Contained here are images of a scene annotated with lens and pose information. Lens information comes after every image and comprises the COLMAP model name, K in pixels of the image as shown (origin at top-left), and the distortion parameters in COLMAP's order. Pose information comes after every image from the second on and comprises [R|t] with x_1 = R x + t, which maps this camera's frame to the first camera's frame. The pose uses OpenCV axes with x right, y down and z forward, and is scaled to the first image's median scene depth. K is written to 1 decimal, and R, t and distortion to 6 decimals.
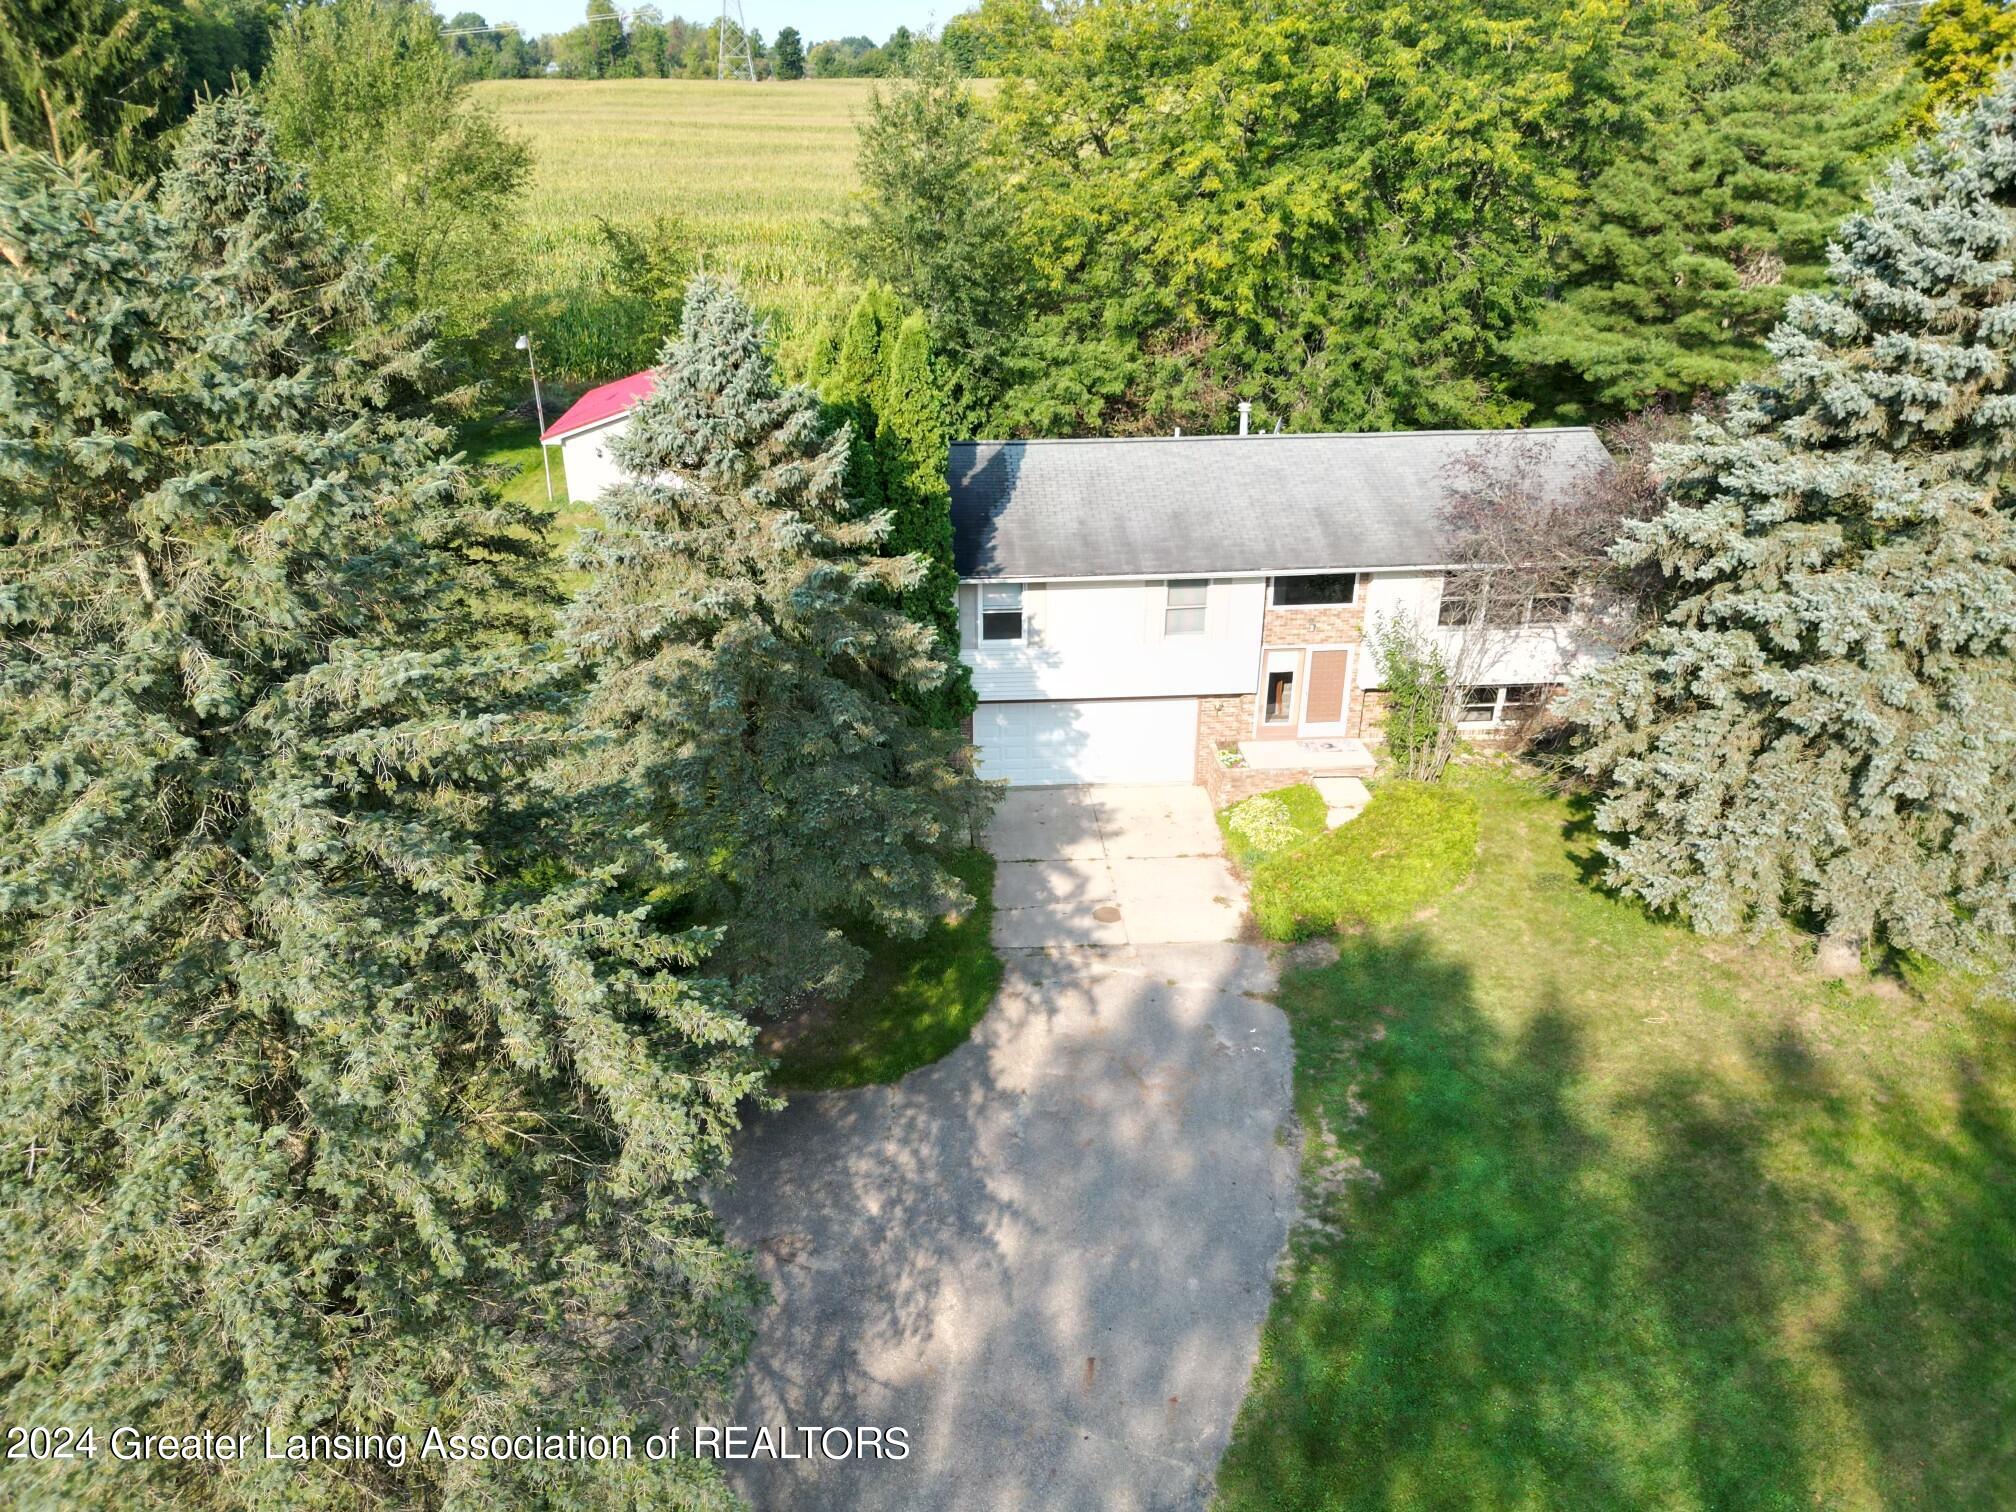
lens RADIAL K [[1422.3, 0, 1014.4], [0, 1422.3, 745.5], [0, 0, 1]] dist [0.078518, -0.058385]
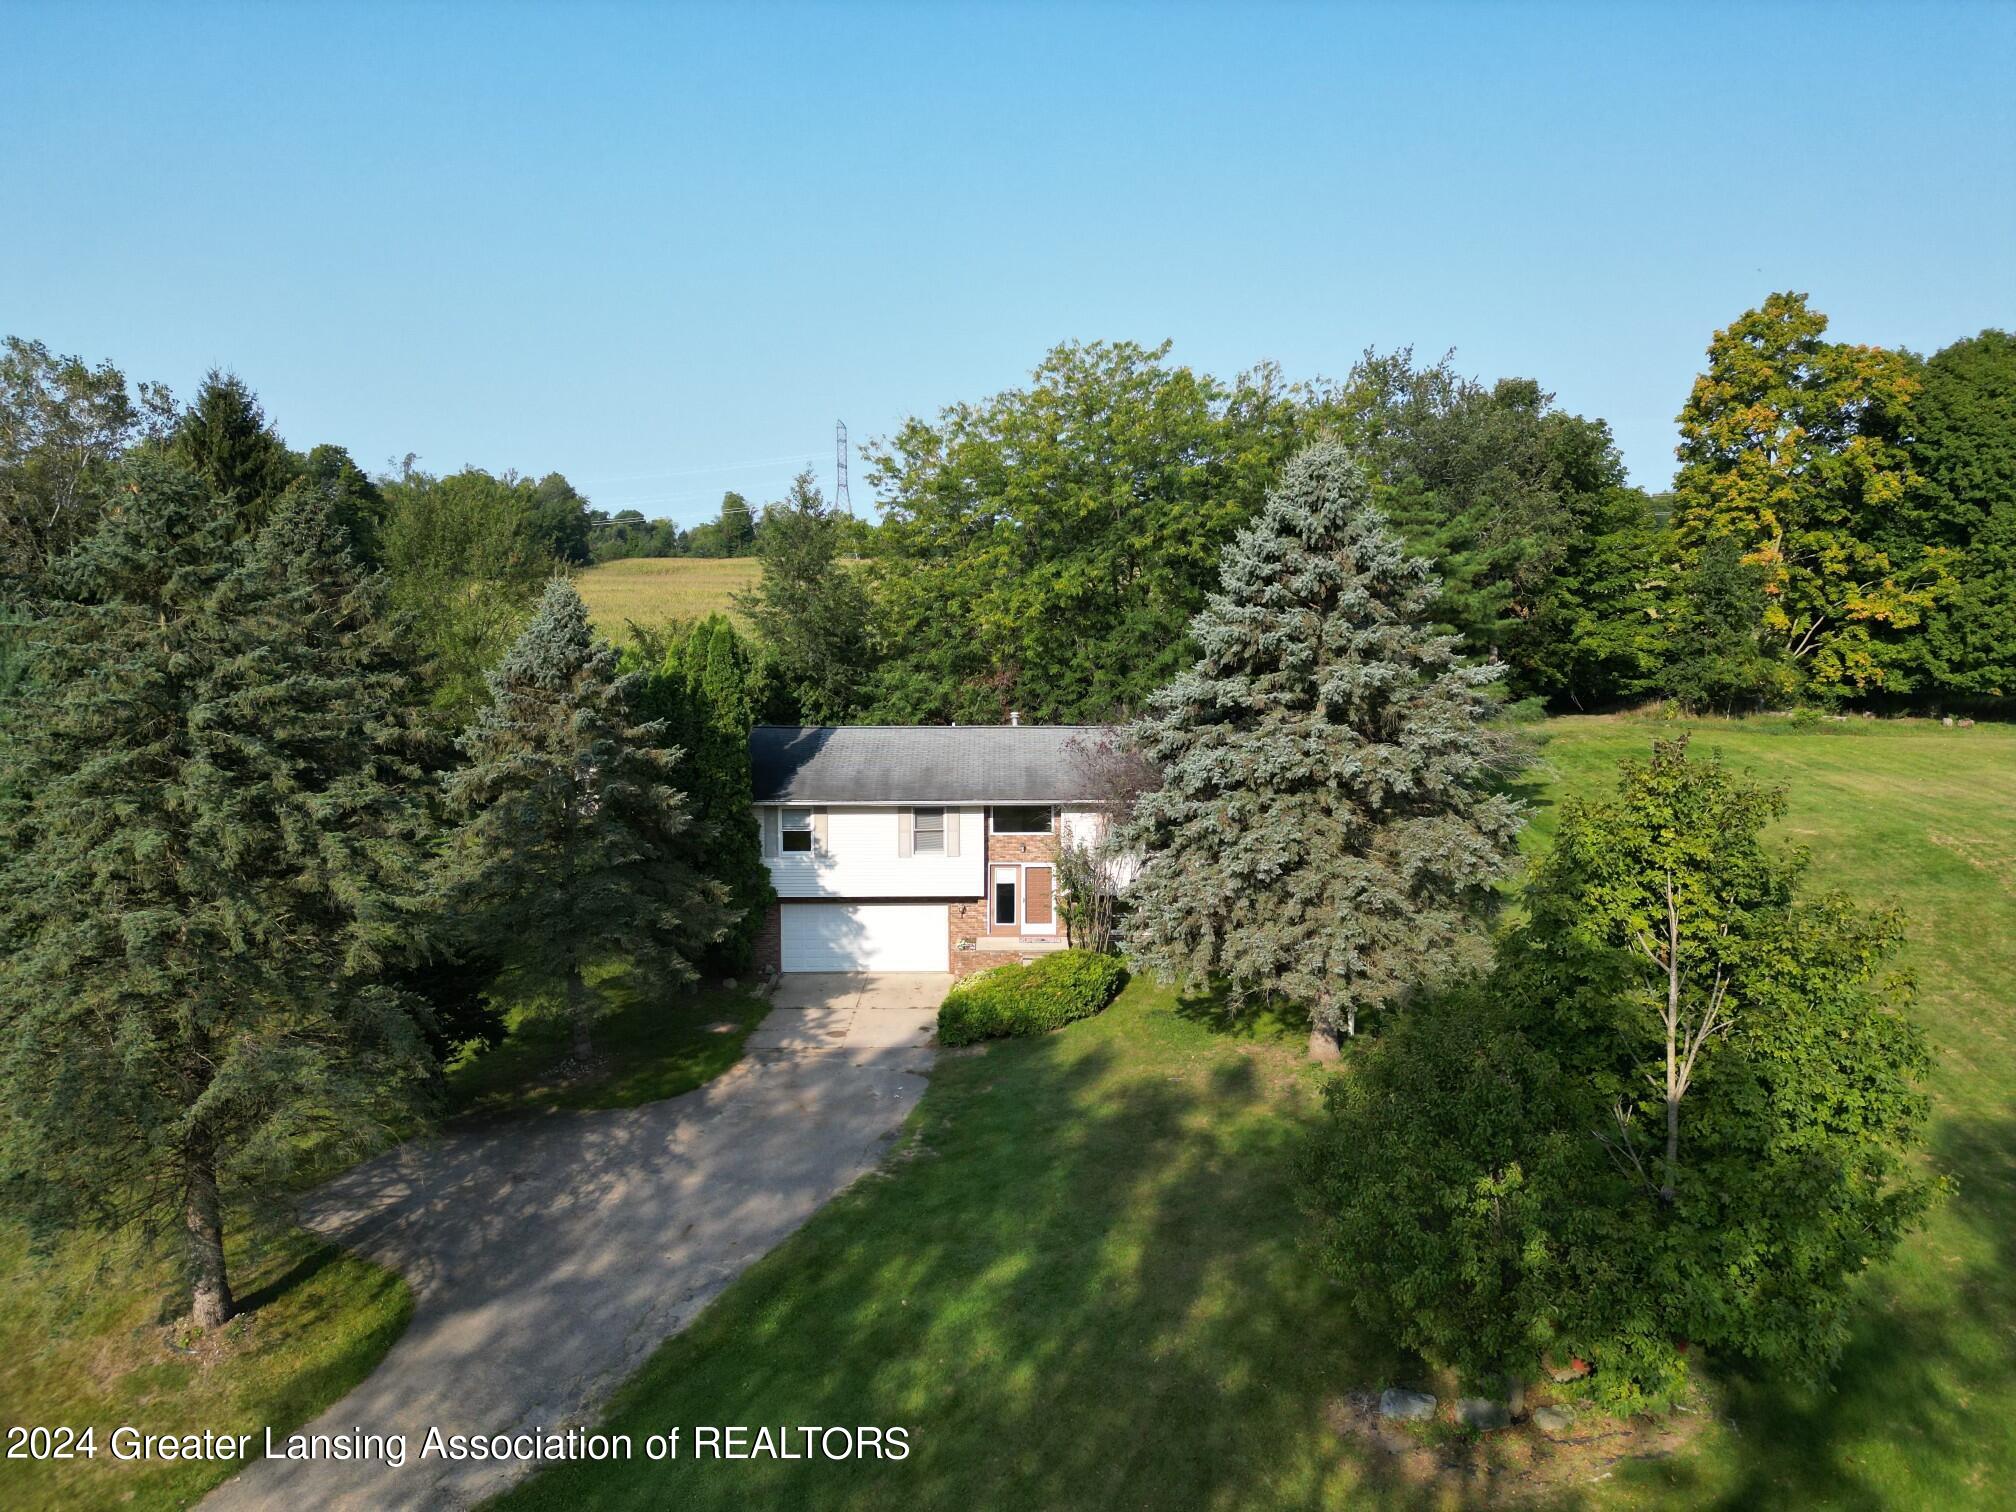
lens RADIAL K [[1422.3, 0, 1014.4], [0, 1422.3, 745.5], [0, 0, 1]] dist [0.078518, -0.058385]
pose [[0.997311, 0.007928, -0.072850, 0.306857], [-0.029554, 0.953214, -0.300848, 0.241240], [0.067057, 0.302192, 0.950886, -0.348100]]
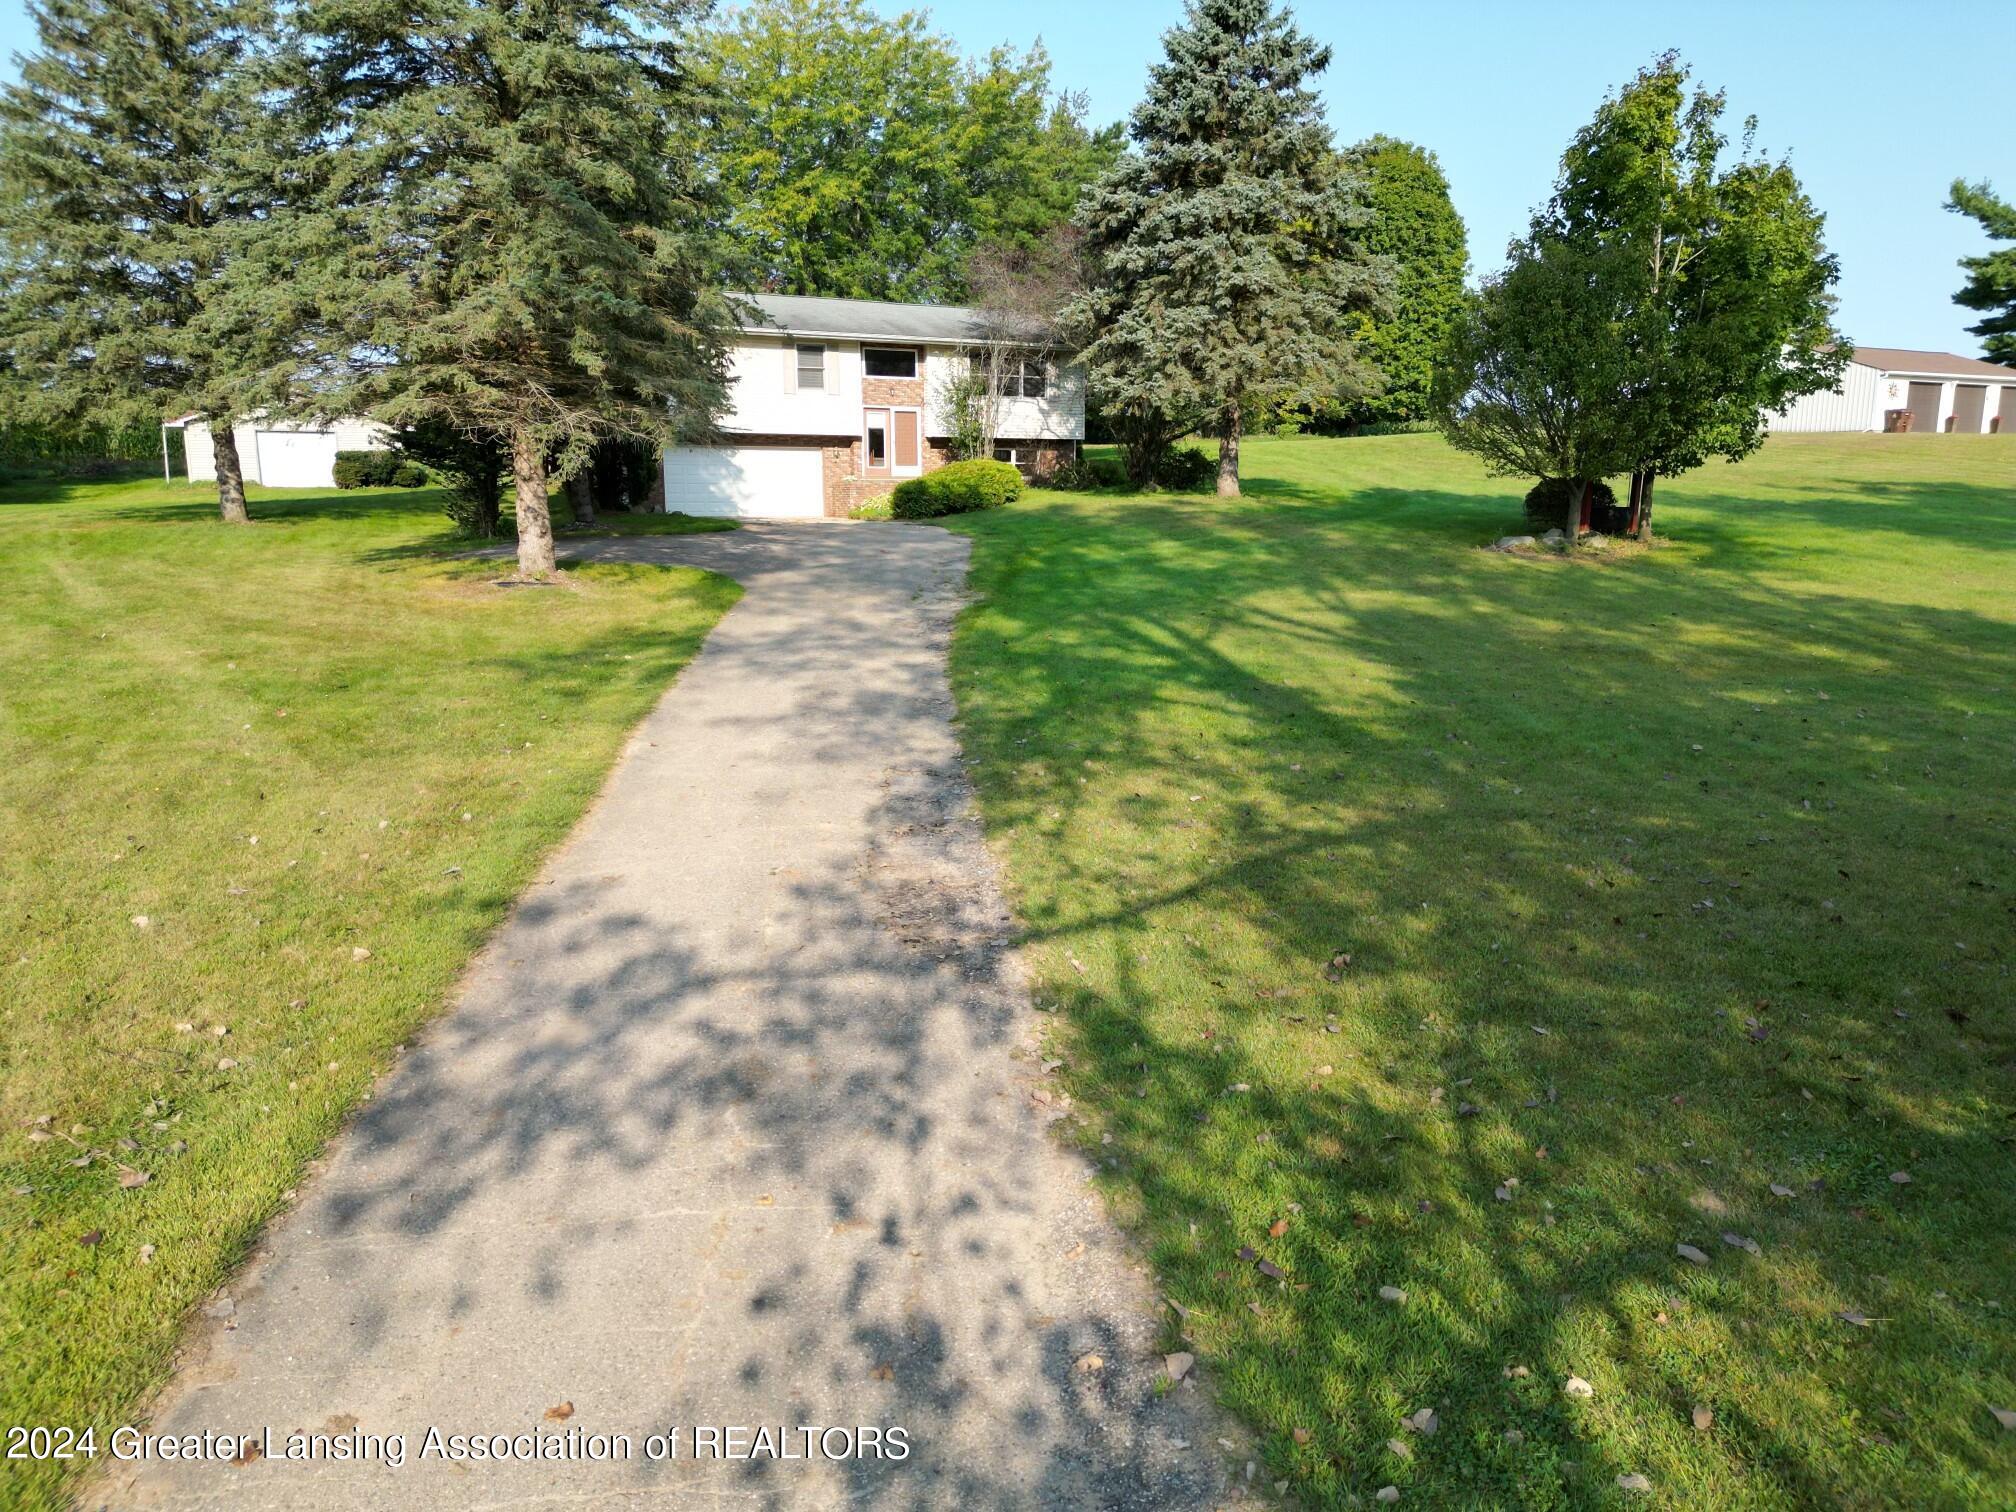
lens RADIAL K [[1422.3, 0, 1014.4], [0, 1422.3, 745.5], [0, 0, 1]] dist [0.078518, -0.058385]
pose [[0.919517, -0.067651, 0.387183, -0.283194], [0.164468, 0.960915, -0.222696, 0.638276], [-0.356985, 0.268452, 0.894704, -0.285788]]
